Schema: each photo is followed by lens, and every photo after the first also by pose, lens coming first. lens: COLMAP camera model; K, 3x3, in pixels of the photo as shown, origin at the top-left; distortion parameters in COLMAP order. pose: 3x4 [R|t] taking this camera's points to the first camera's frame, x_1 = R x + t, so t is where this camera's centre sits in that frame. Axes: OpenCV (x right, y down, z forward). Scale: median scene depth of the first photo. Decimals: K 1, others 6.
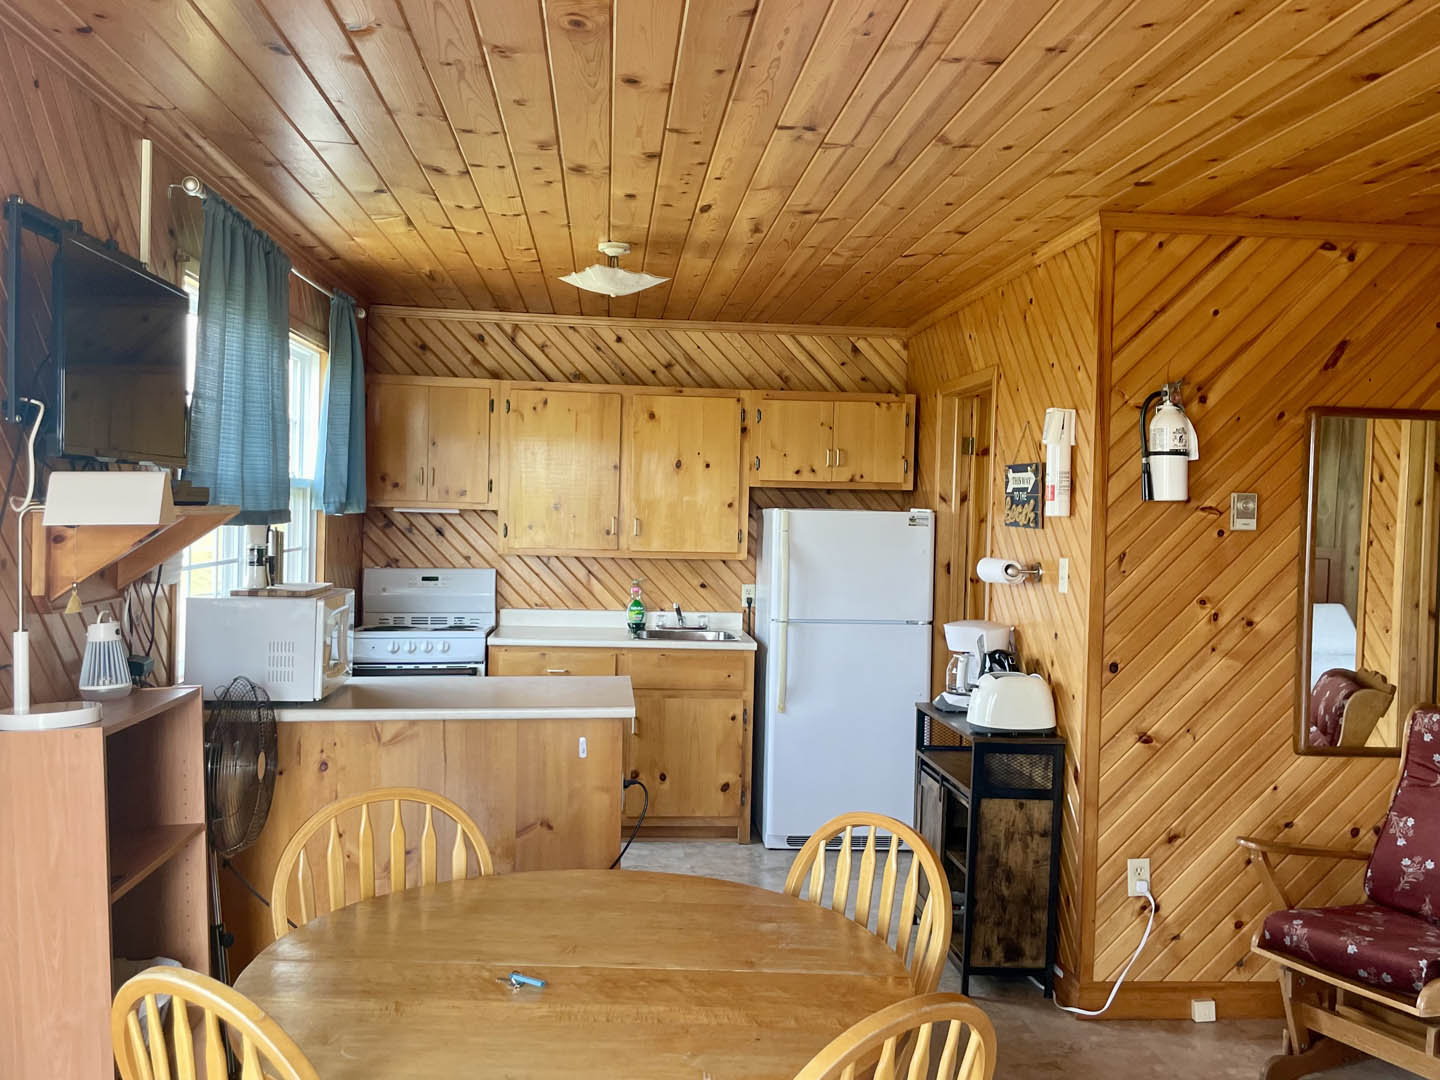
lens RADIAL K [[1247.1, 0, 723.0], [0, 1247.1, 532.9], [0, 0, 1]] dist [0.122654, -0.167205]
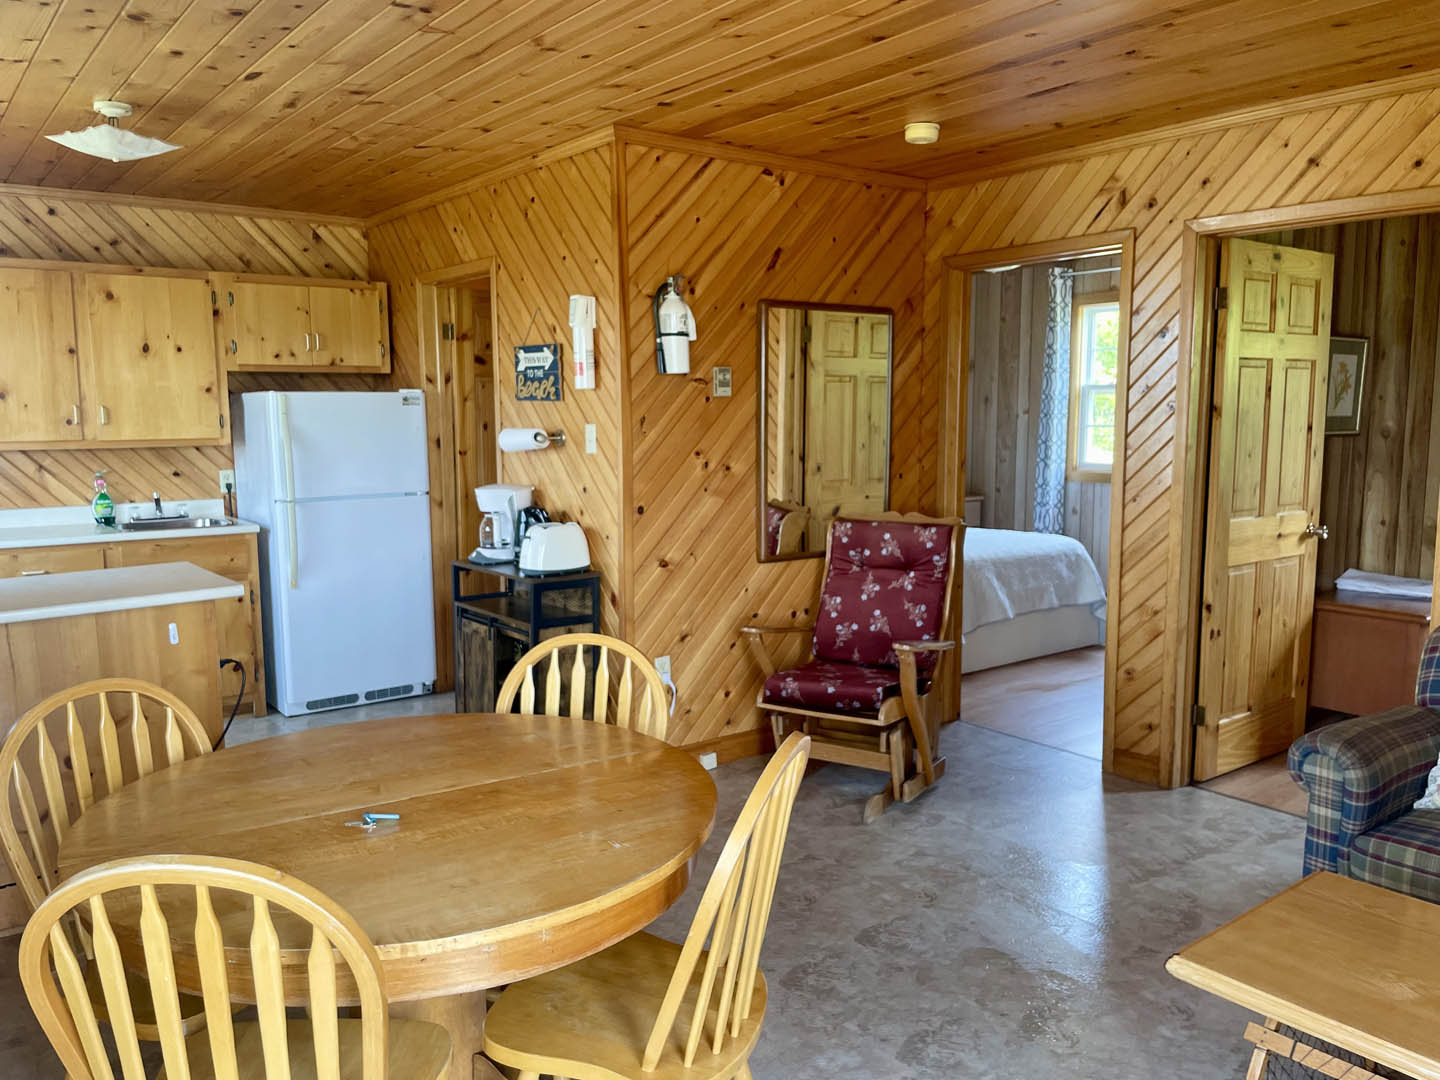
lens RADIAL K [[1103.0, 0, 714.5], [0, 1103.0, 544.9], [0, 0, 1]] dist [0.106369, -0.141712]
pose [[0.848428, -0.096217, 0.520492, -0.159187], [0.038562, 0.991962, 0.120514, 0.009940], [-0.527904, -0.082176, 0.845319, 0.031287]]
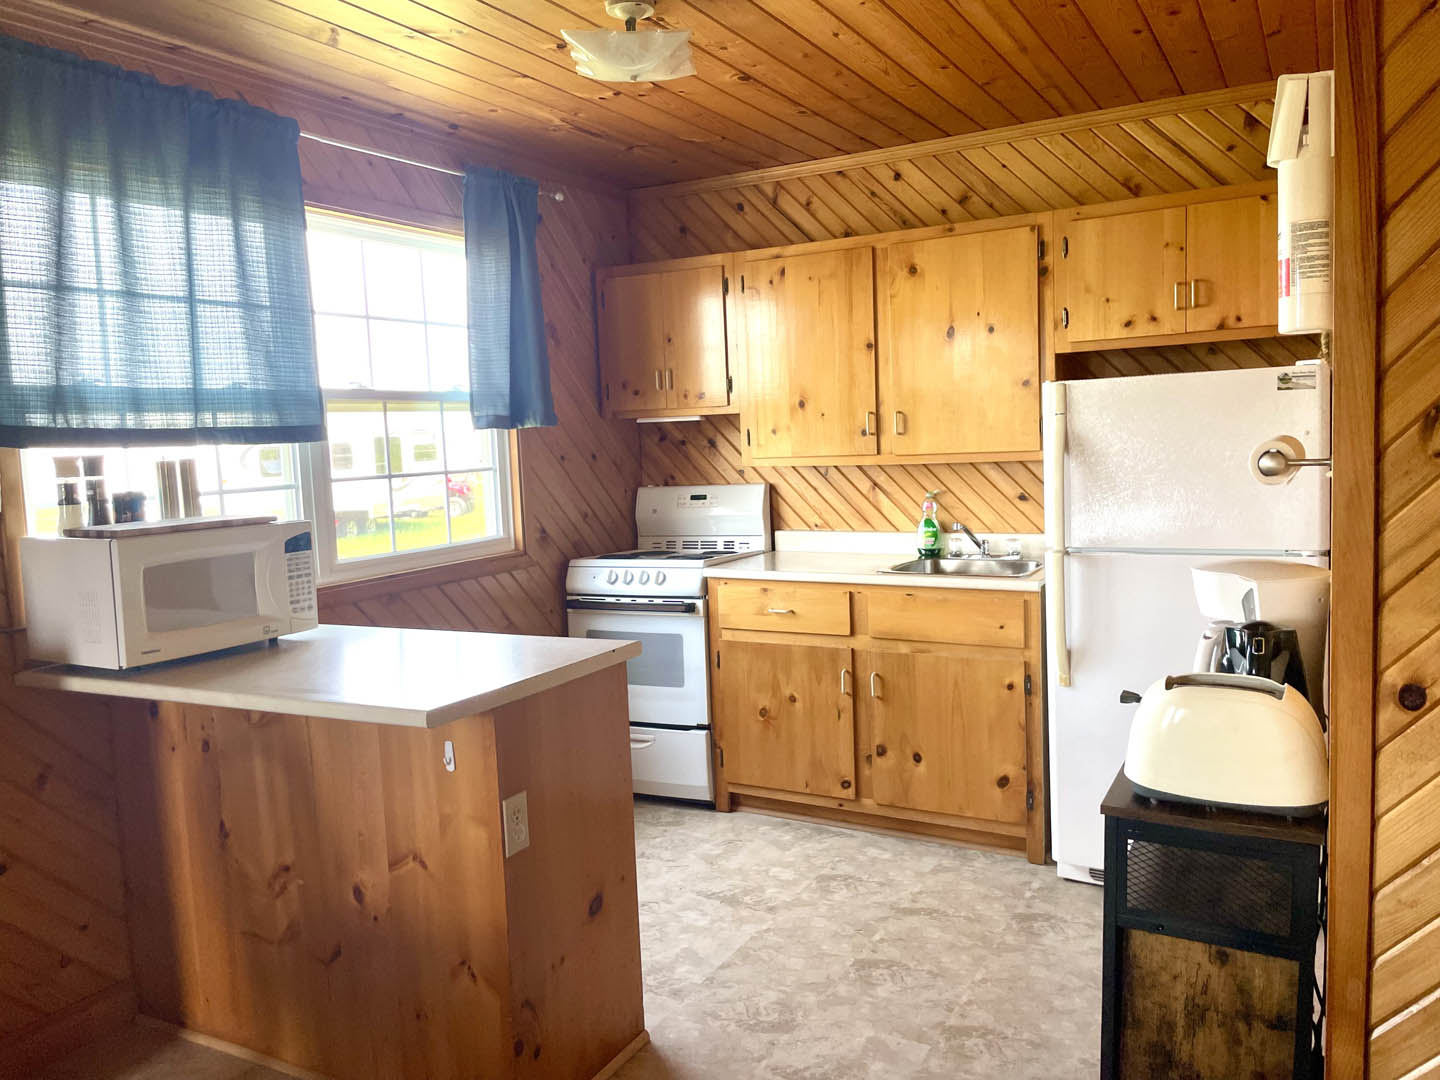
lens RADIAL K [[1111.3, 0, 689.0], [0, 1111.3, 532.0], [0, 0, 1]] dist [0.086634, -0.124977]
pose [[0.814931, -0.005826, -0.579529, 0.267501], [0.048594, 0.997115, 0.058309, 0.019149], [0.577517, -0.075680, 0.812863, 0.461571]]
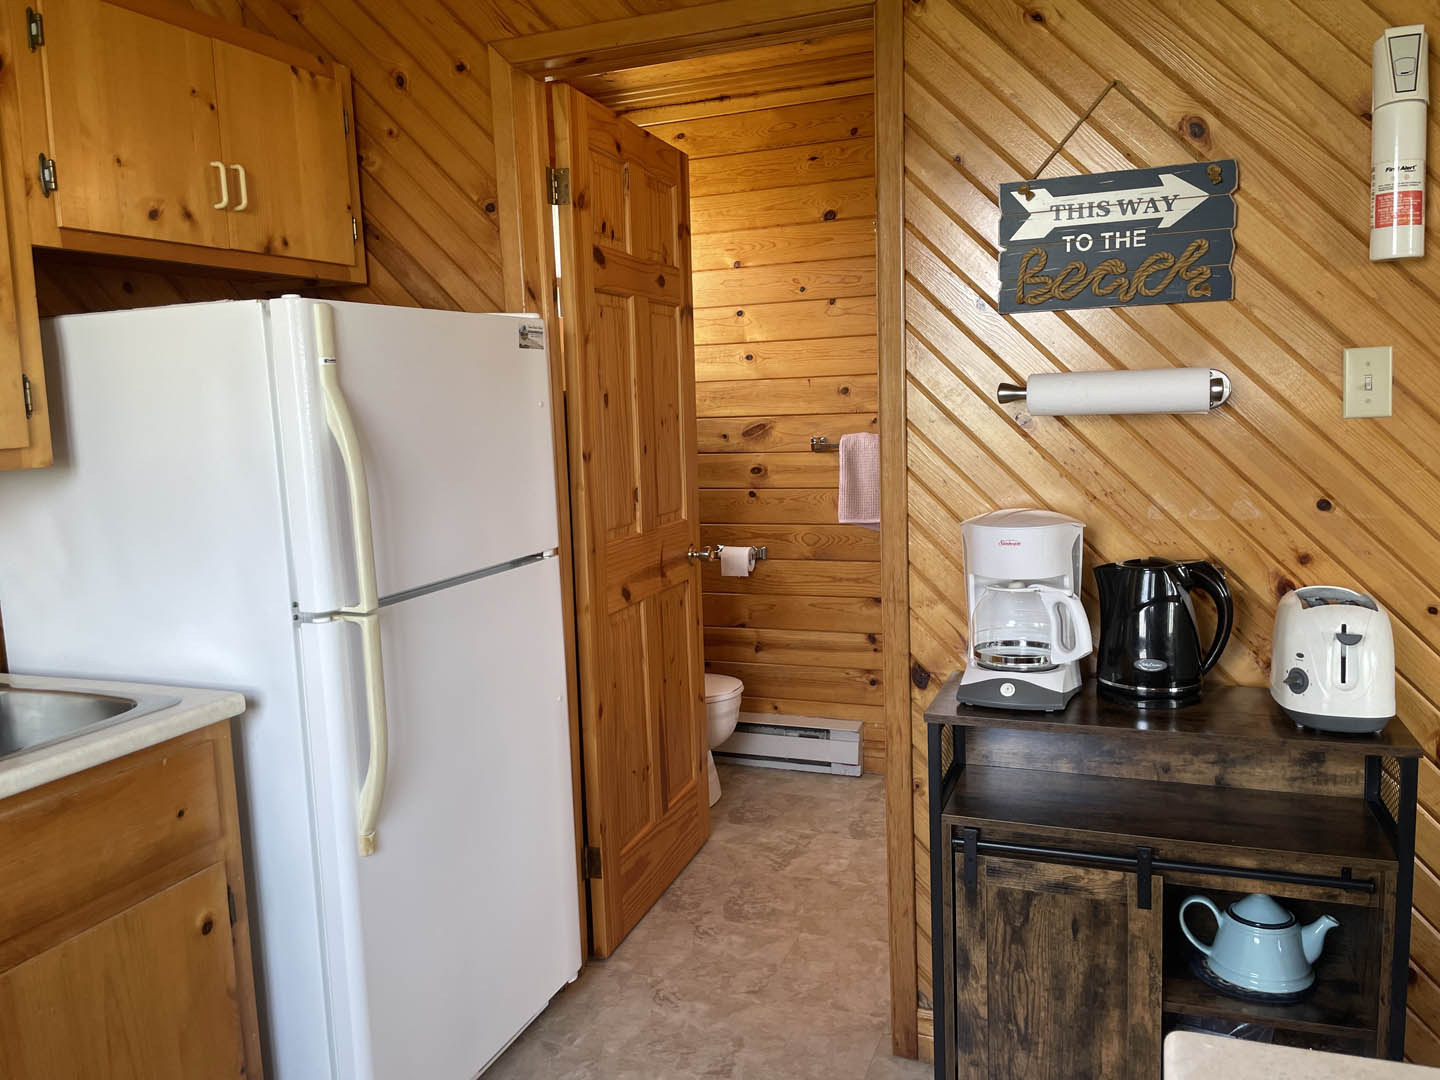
lens RADIAL K [[1092.1, 0, 720.0], [0, 1092.1, 540.0], [0, 0, 1]] dist [0.092380, -0.112432]
pose [[0.451380, -0.159108, 0.878032, -0.209136], [0.066292, 0.987235, 0.144817, 0.011780], [-0.889866, -0.007161, 0.456166, 0.872169]]
